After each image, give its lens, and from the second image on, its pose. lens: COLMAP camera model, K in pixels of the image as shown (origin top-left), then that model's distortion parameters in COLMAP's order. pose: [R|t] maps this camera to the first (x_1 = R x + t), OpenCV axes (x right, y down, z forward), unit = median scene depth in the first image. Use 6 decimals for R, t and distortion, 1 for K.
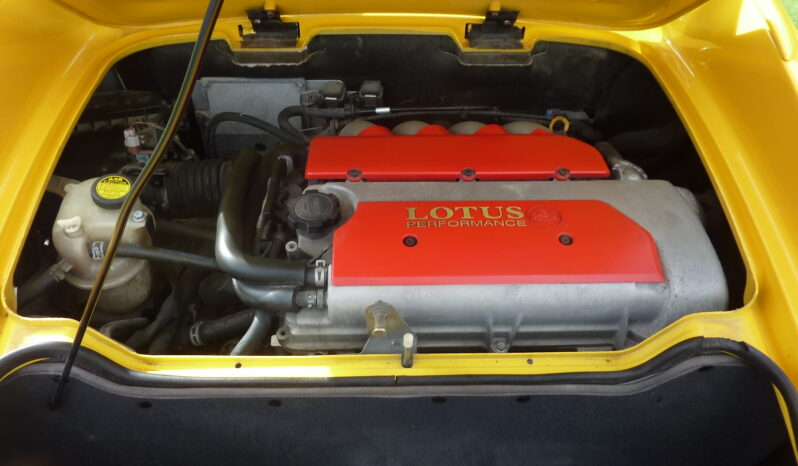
lens RADIAL K [[603.7, 0, 399.0], [0, 603.7, 233.0], [0, 0, 1]] dist [-0.029974, -0.005371]
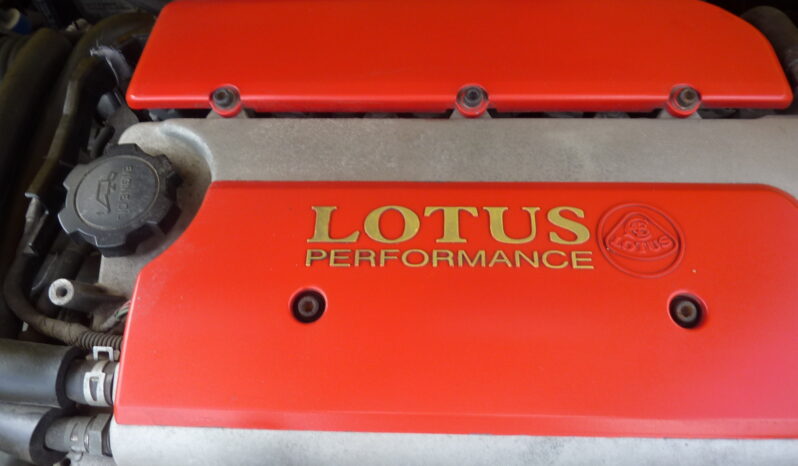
lens RADIAL K [[603.7, 0, 399.0], [0, 603.7, 233.0], [0, 0, 1]] dist [-0.029974, -0.005371]
pose [[0.997069, 0.025706, -0.072057, 0.106071], [-0.002802, 0.953499, 0.301384, -0.154629], [0.076454, -0.300298, 0.950776, 0.596528]]
